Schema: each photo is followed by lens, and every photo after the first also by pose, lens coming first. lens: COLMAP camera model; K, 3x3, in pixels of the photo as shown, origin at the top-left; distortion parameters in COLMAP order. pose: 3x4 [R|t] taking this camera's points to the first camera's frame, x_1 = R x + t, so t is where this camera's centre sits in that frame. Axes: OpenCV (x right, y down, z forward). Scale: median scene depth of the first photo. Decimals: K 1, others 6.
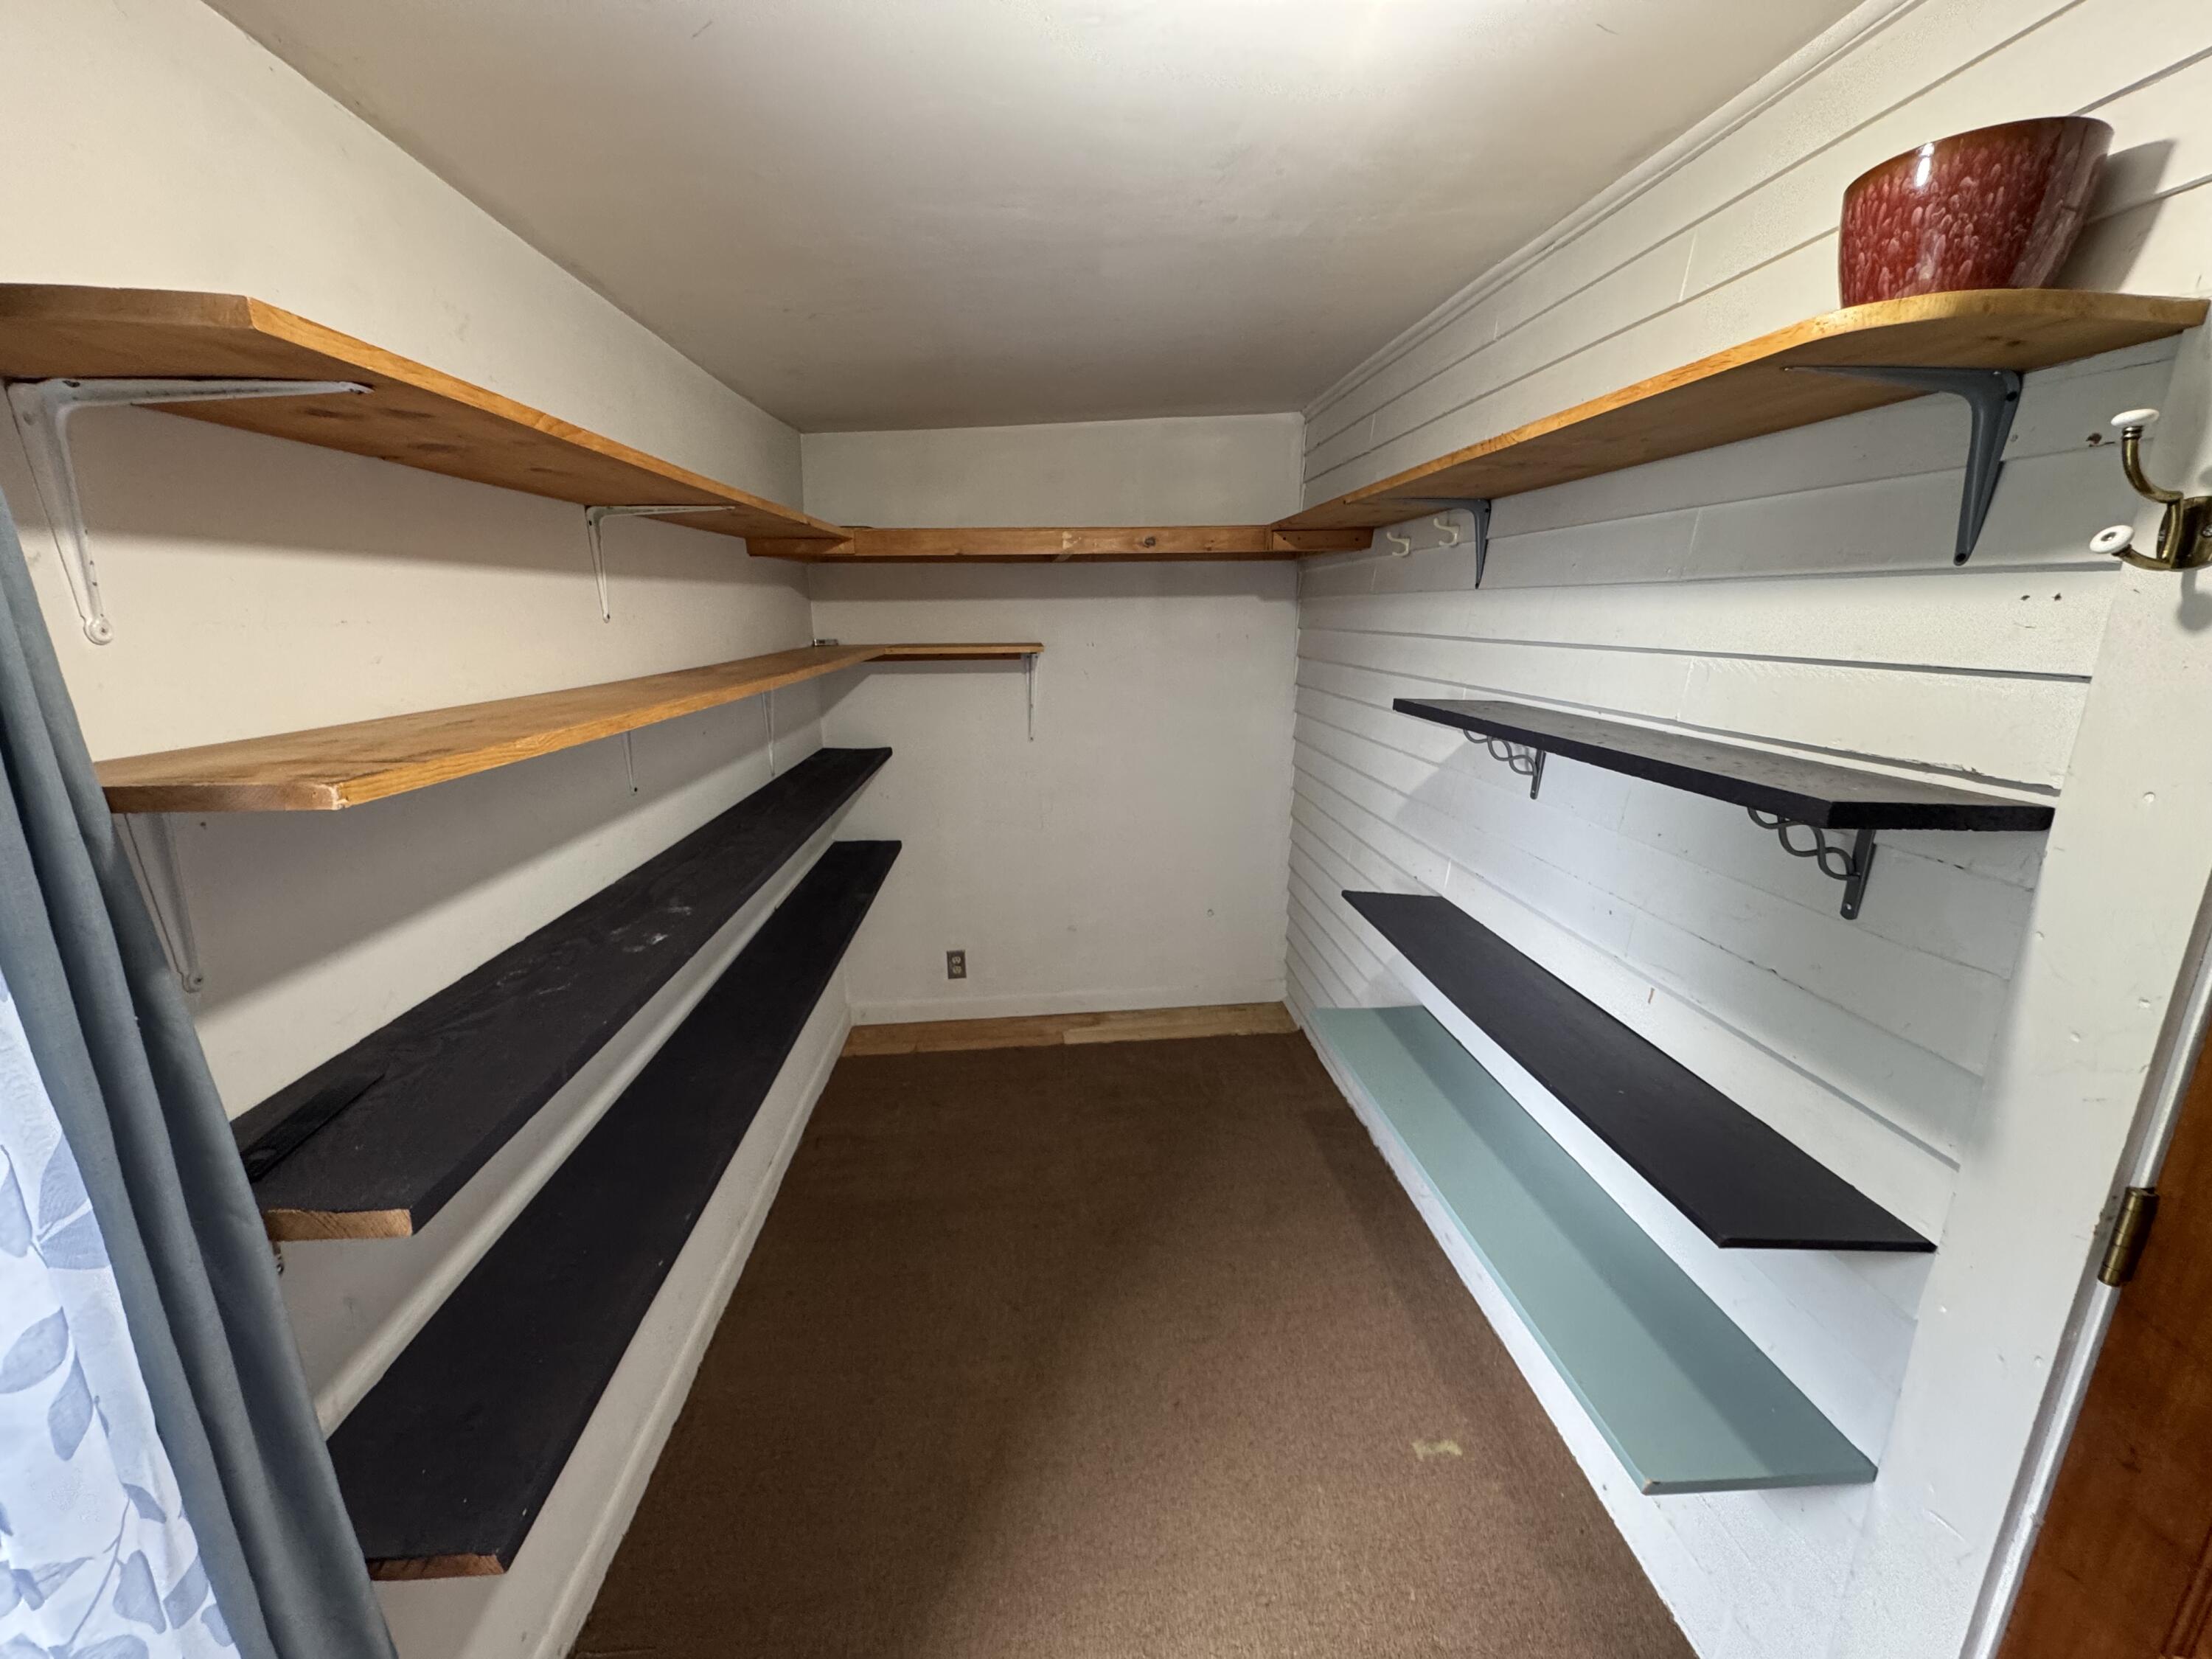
lens RADIAL K [[882.9, 0, 1107.6], [0, 882.9, 827.4], [0, 0, 1]] dist [-0.000308, -0.000330]
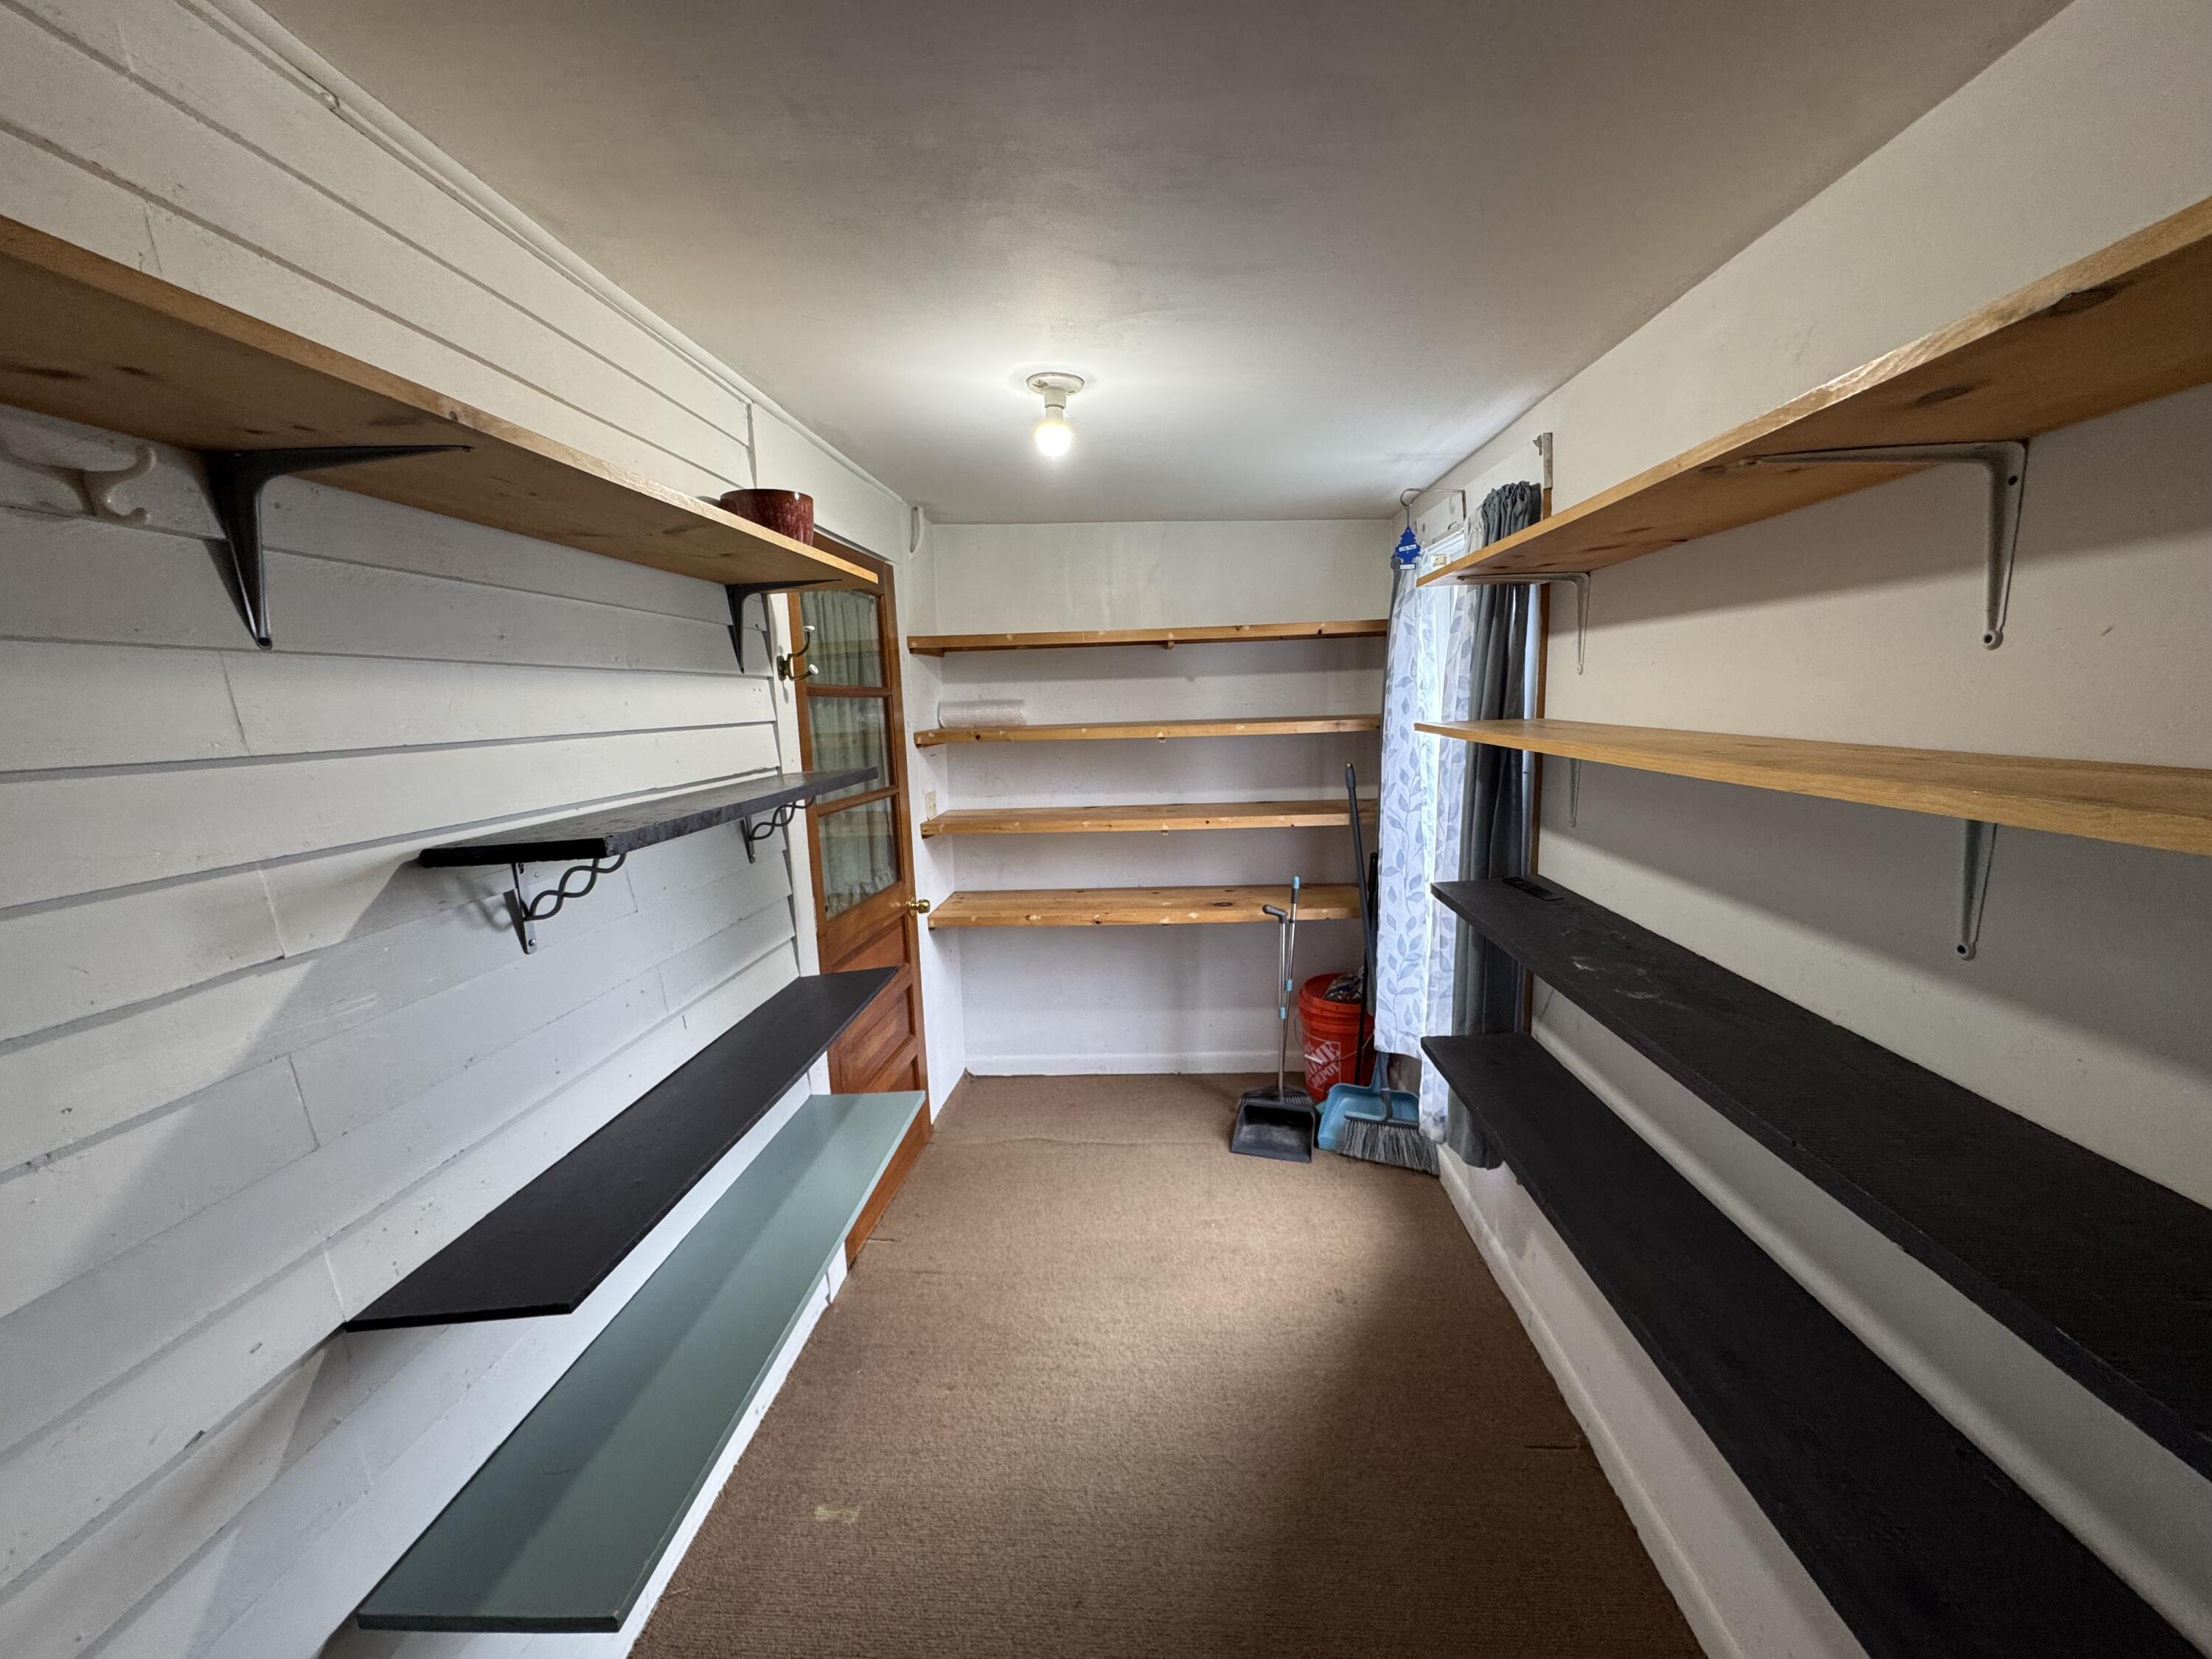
lens RADIAL K [[882.9, 0, 1107.6], [0, 882.9, 827.4], [0, 0, 1]] dist [-0.000308, -0.000330]
pose [[-0.987595, 0.016367, 0.156170, -0.121426], [0.075000, 0.922941, 0.377565, -0.456085], [-0.137956, 0.384594, -0.912719, 1.950019]]
